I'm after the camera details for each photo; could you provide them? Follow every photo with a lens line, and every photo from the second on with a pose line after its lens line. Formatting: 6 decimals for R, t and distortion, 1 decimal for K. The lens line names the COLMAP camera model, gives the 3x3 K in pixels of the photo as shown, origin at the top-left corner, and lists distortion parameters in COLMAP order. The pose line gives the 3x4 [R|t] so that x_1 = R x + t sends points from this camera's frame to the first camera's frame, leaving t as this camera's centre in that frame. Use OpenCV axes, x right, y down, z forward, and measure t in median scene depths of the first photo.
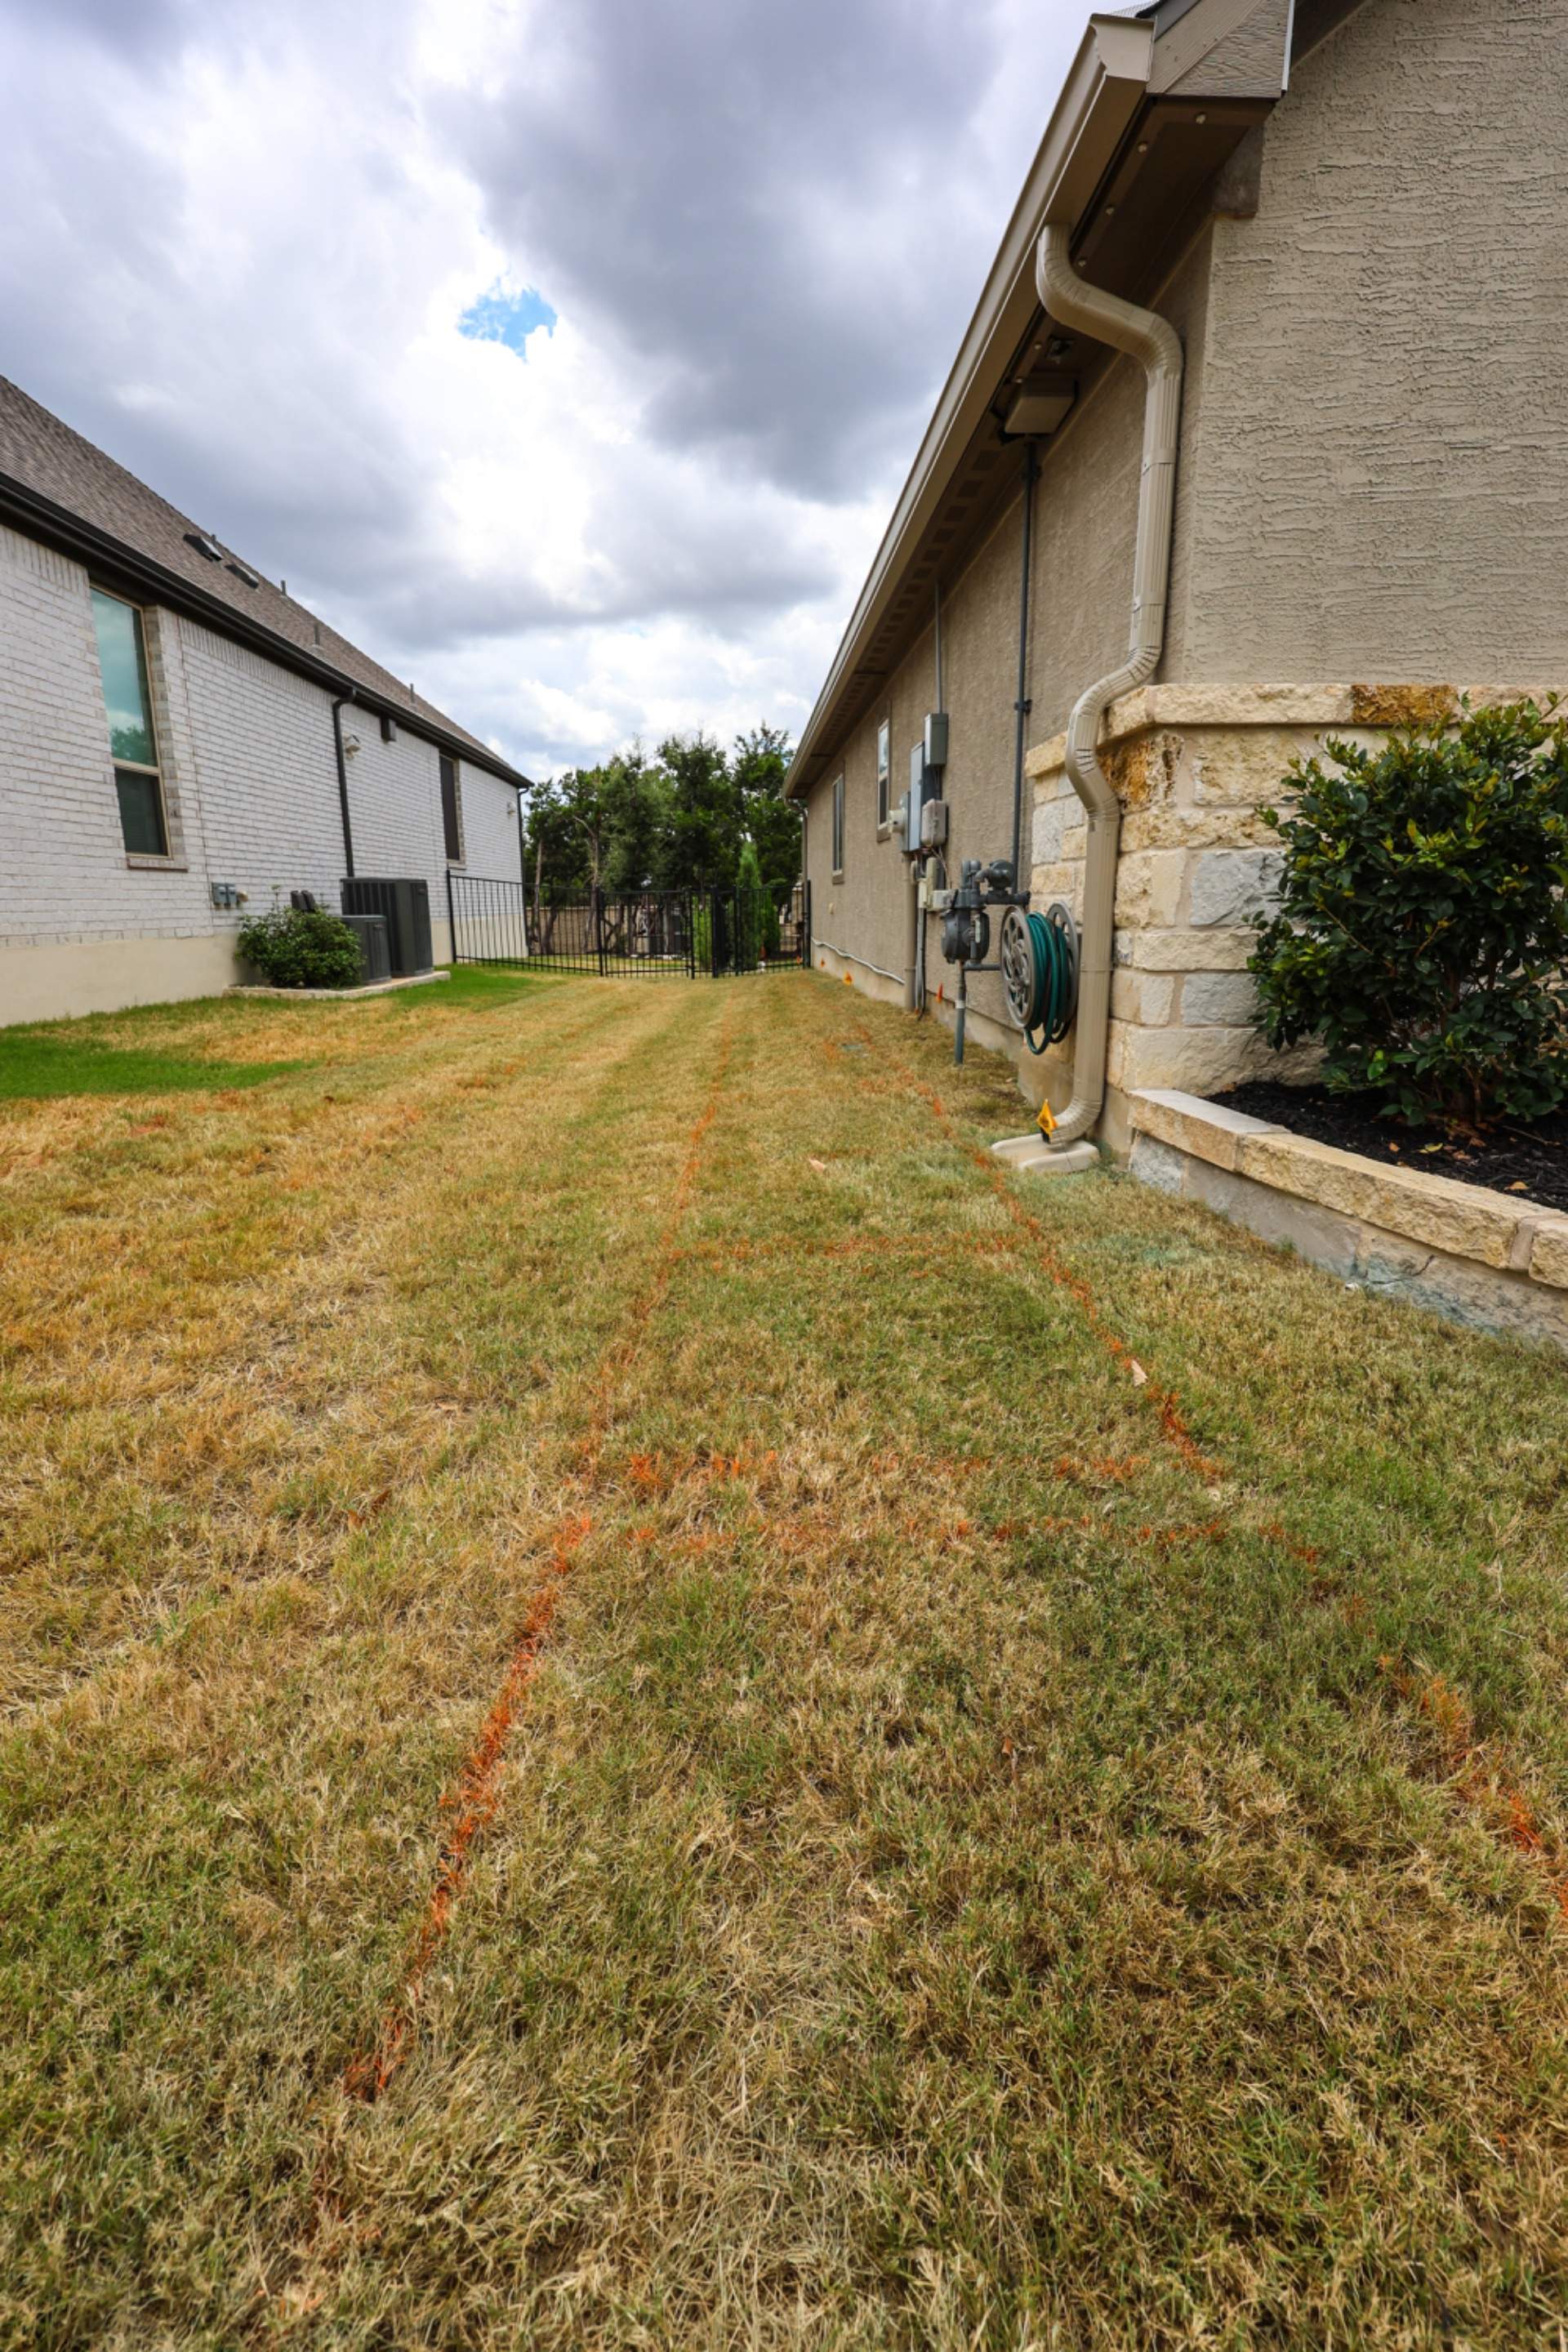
lens RADIAL K [[1000.9, 0, 782.9], [0, 1000.9, 1103.4], [0, 0, 1]] dist [0.003376, -0.000663]
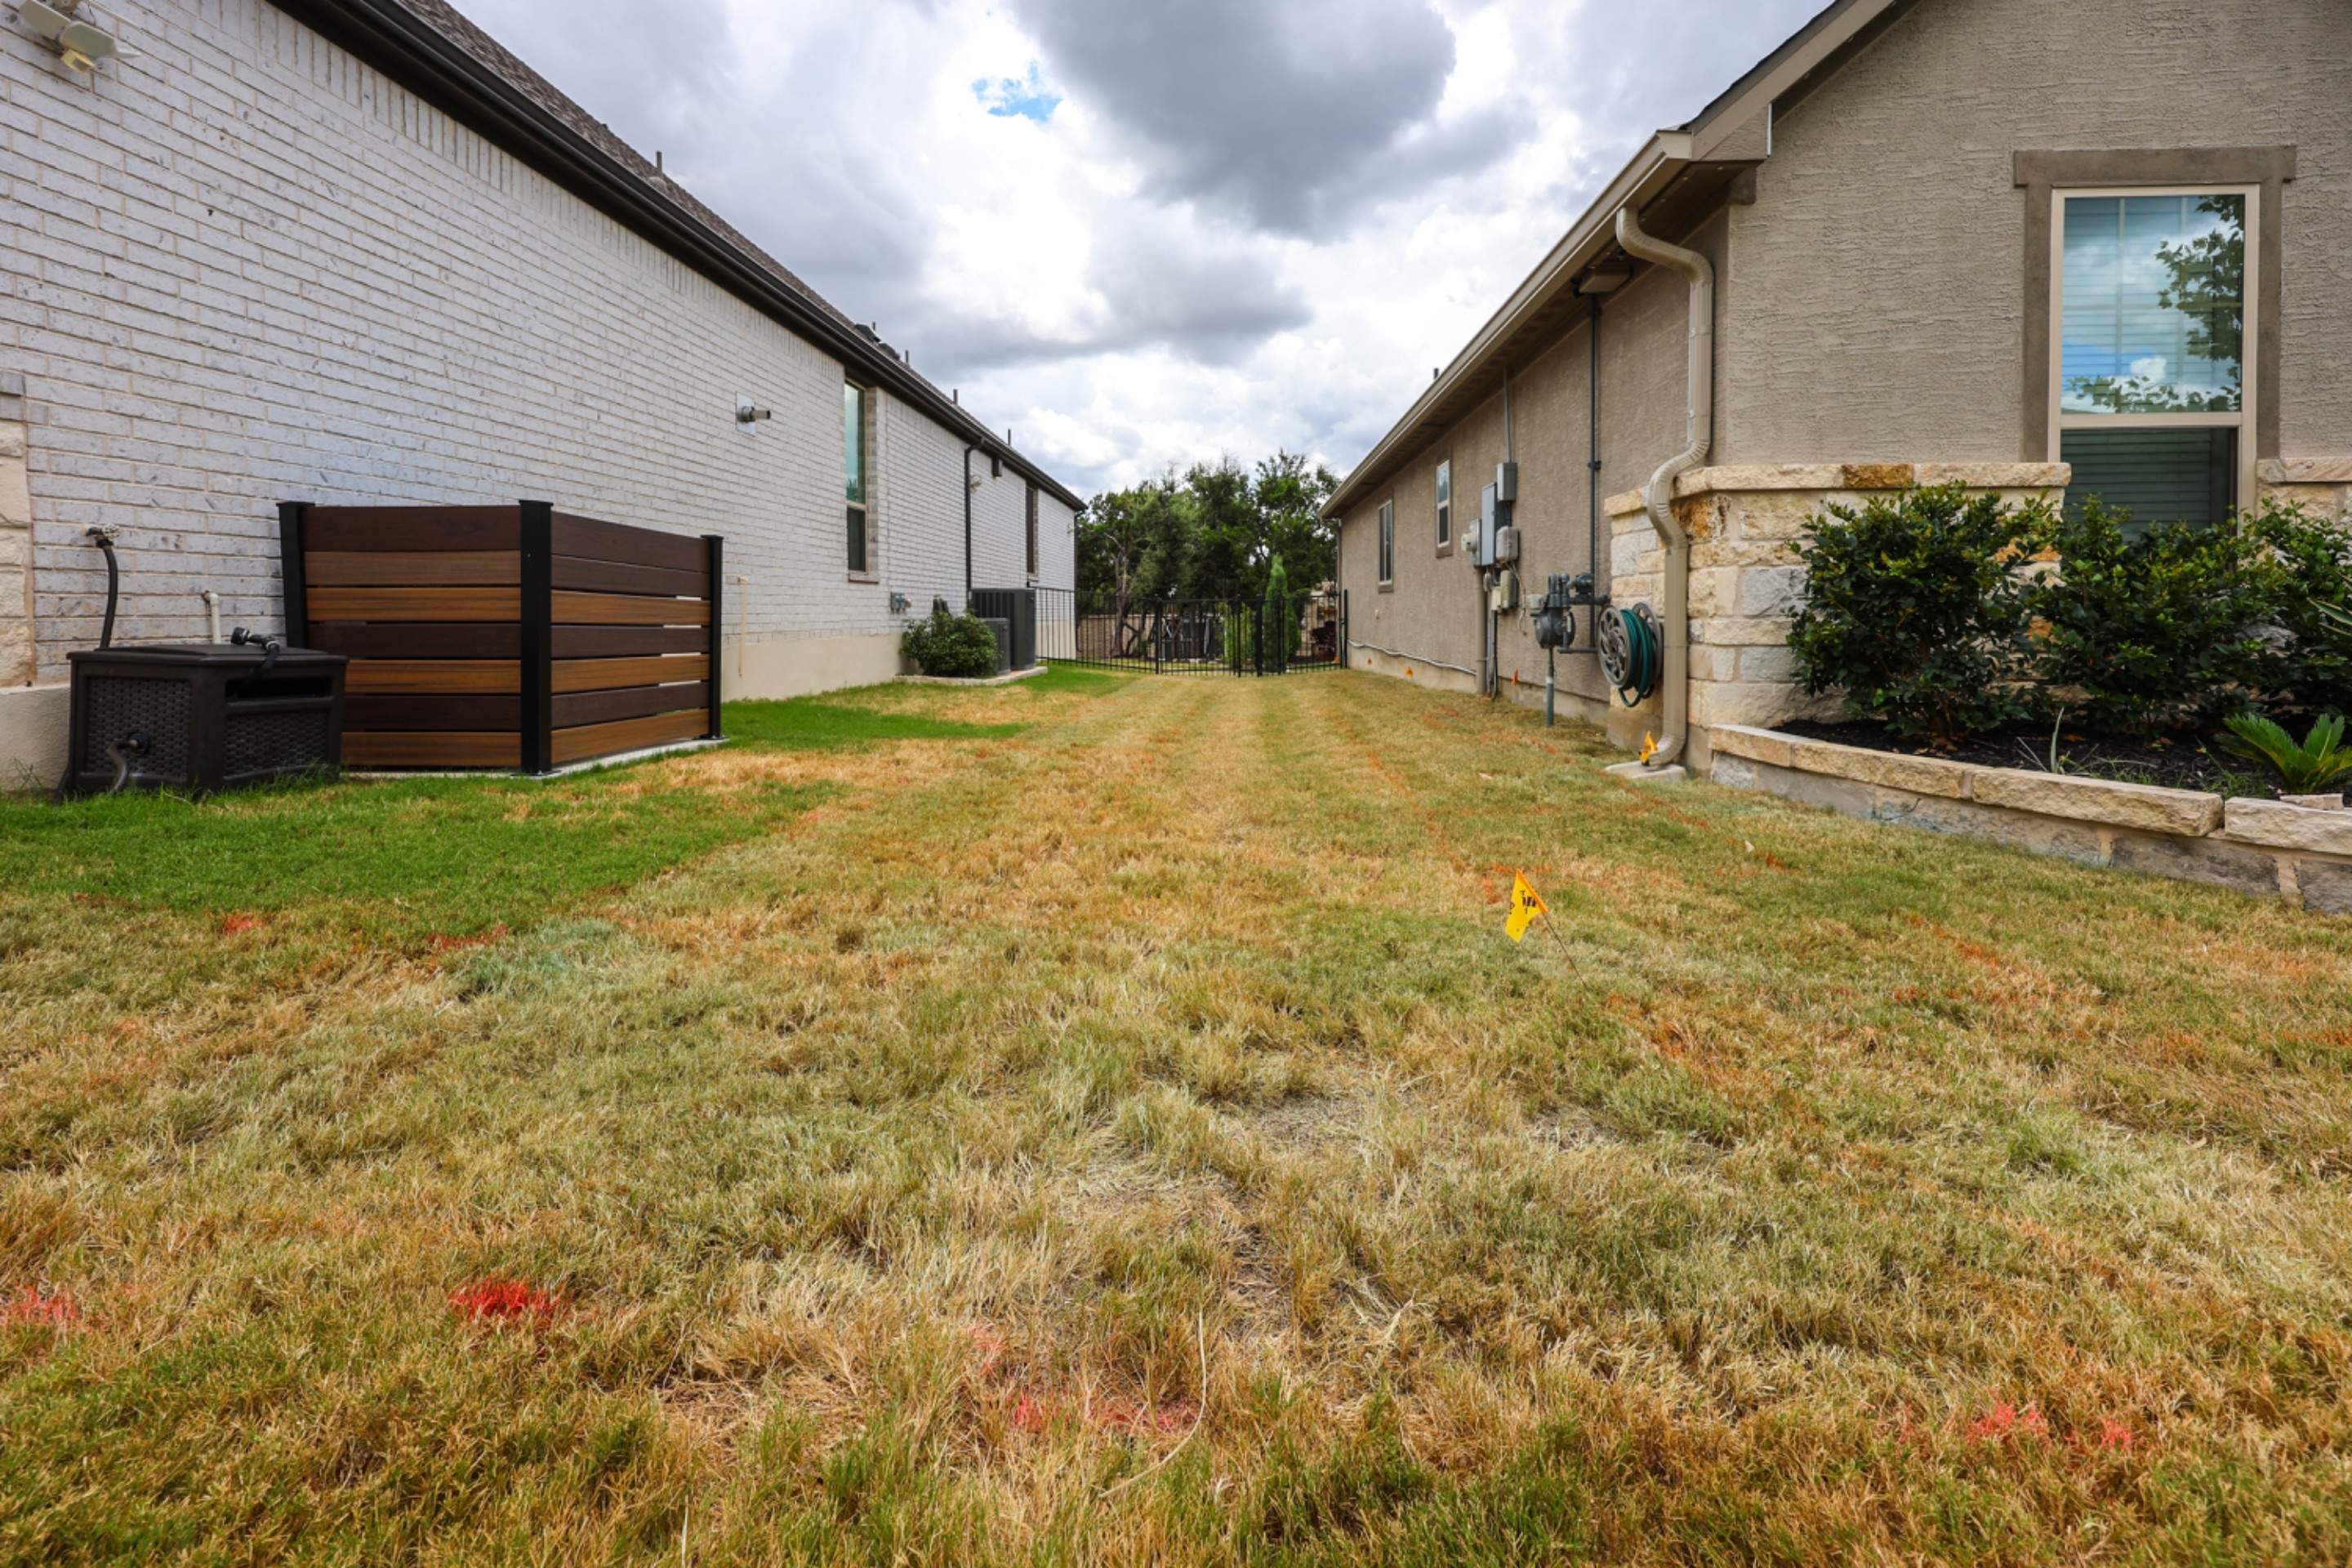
lens RADIAL K [[1000.9, 0, 1189.5], [0, 1000.9, 647.5], [0, 0, 1]] dist [0.003376, -0.000663]
pose [[0.996308, 0.001623, -0.085835, -0.296465], [-0.015516, 0.986760, -0.161445, 0.127285], [0.084437, 0.162181, 0.983142, -0.550531]]
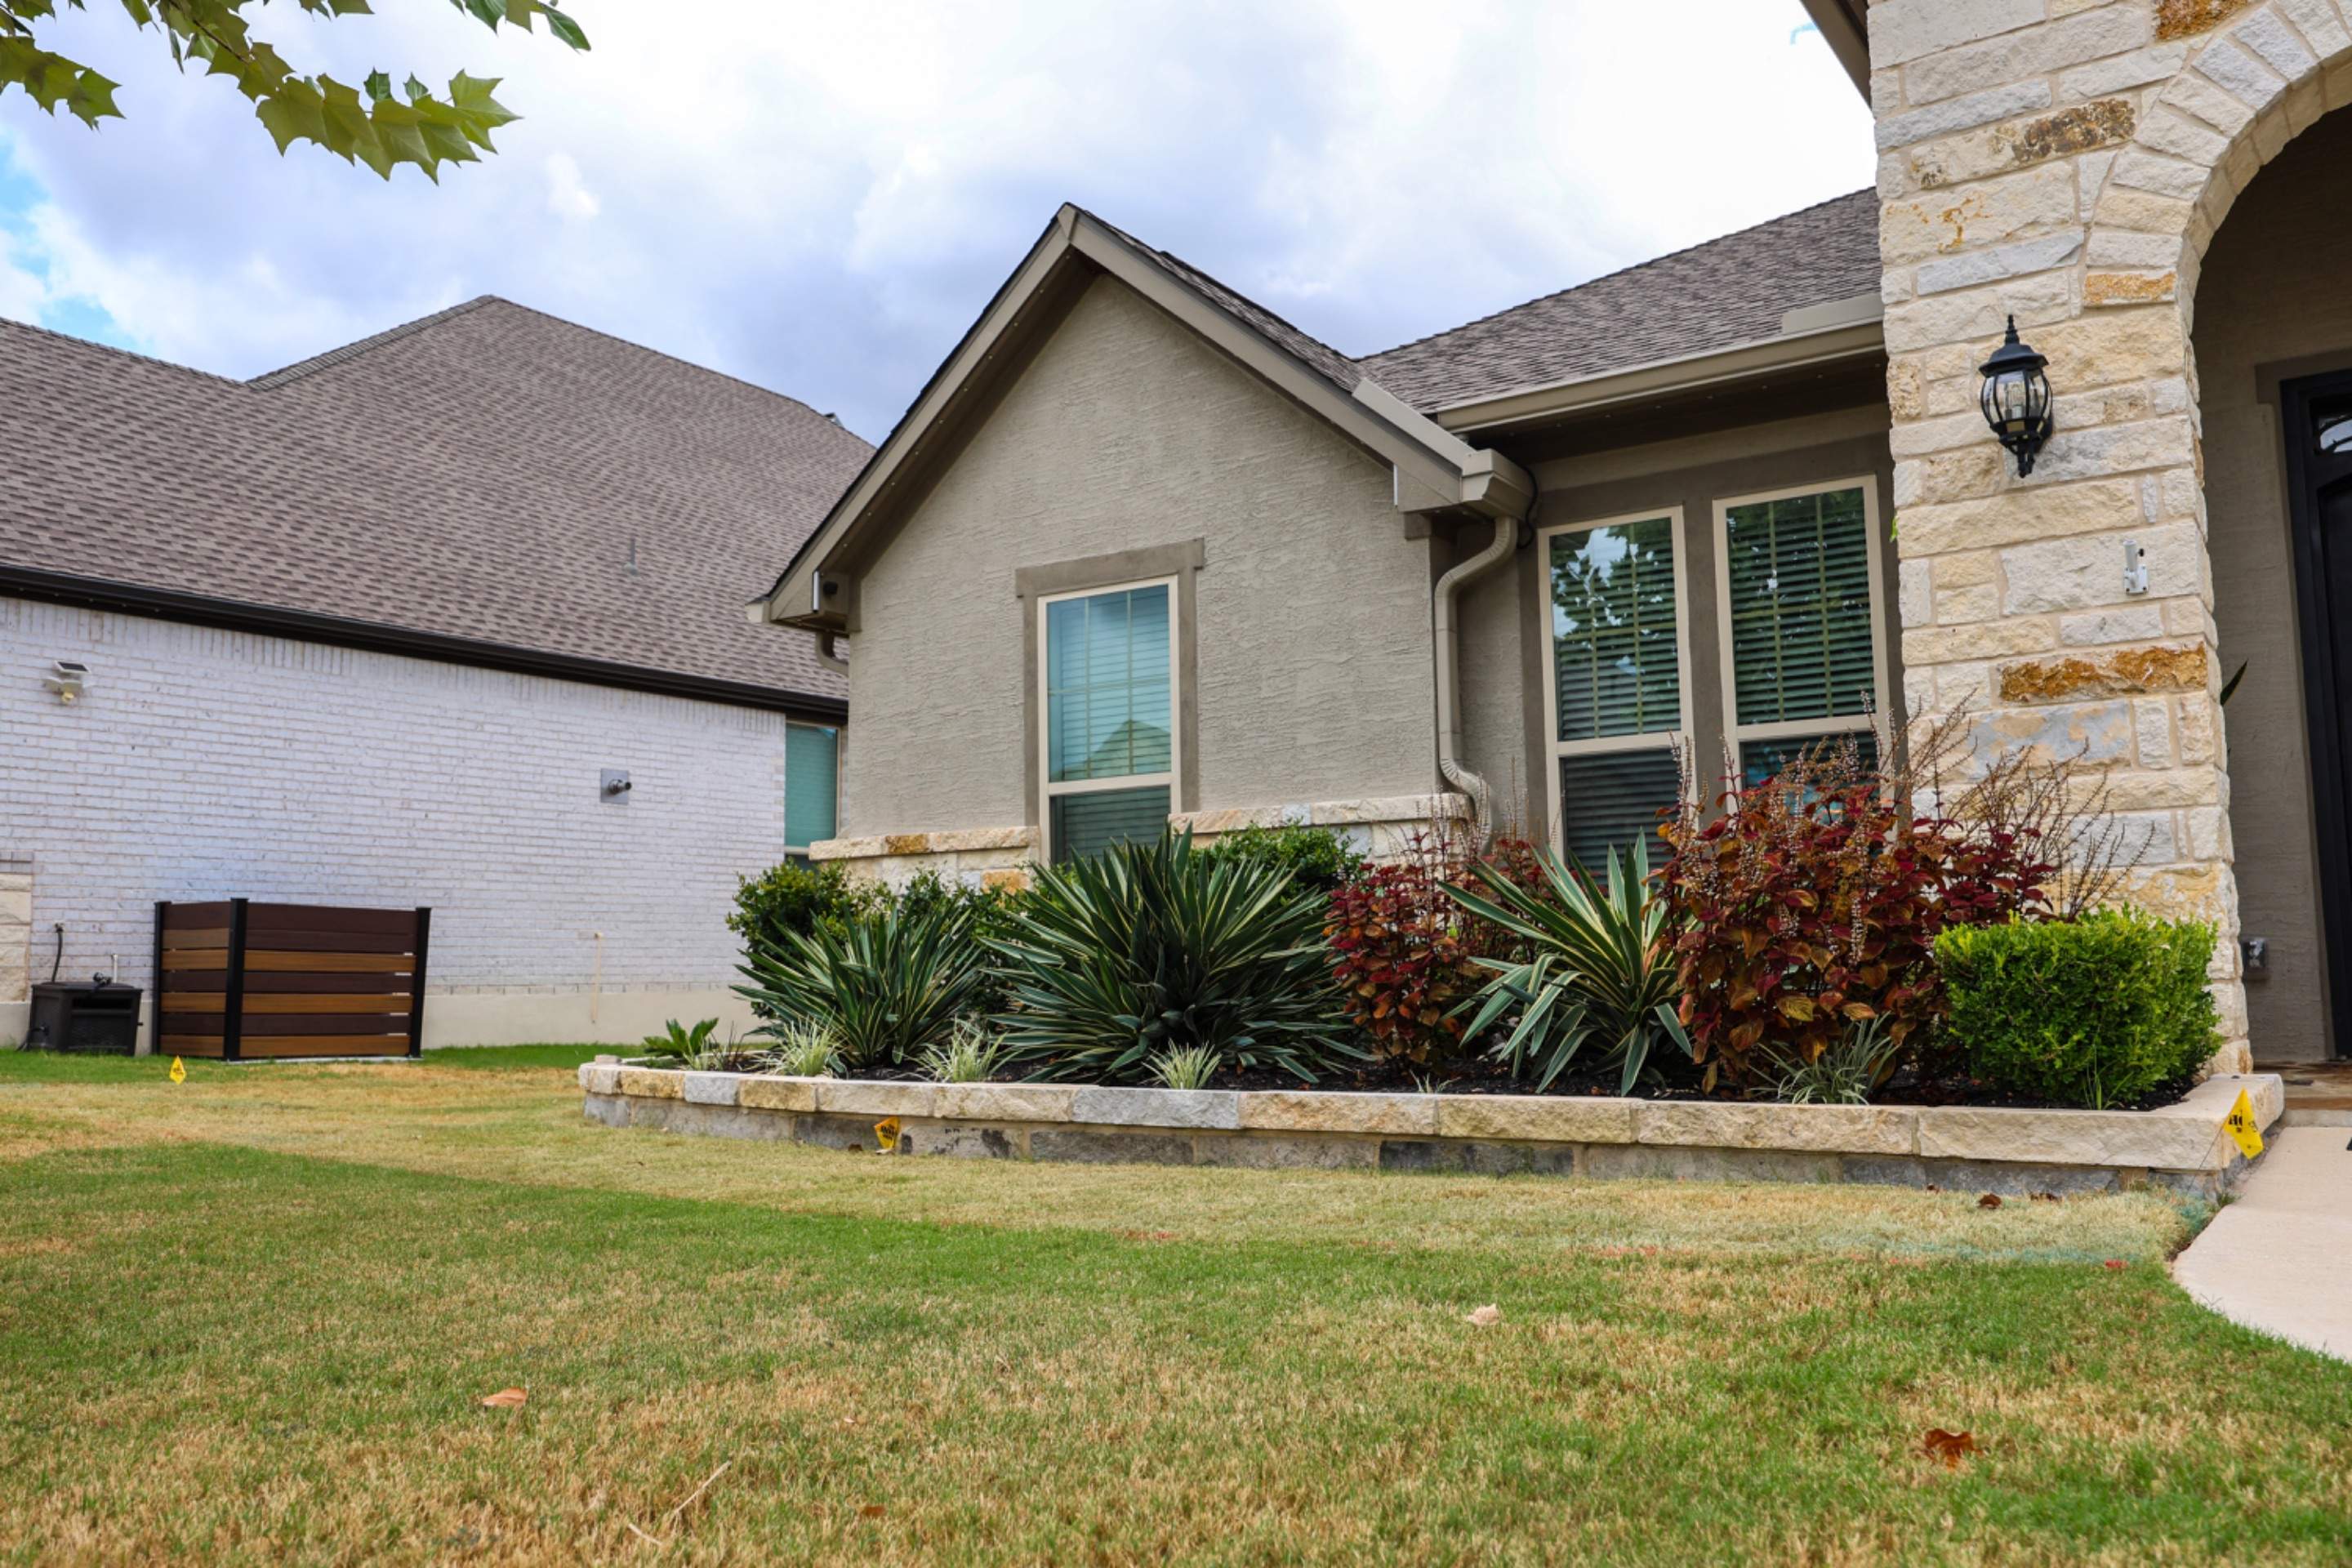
lens RADIAL K [[1836.6, 0, 1181.0], [0, 1836.6, 791.9], [0, 0, 1]] dist [-0.003384, 0.000022]
pose [[0.798223, -0.064101, -0.598941, 2.985154], [-0.110768, 0.961745, -0.250553, 0.308987], [0.592090, 0.266341, 0.760587, -1.312067]]
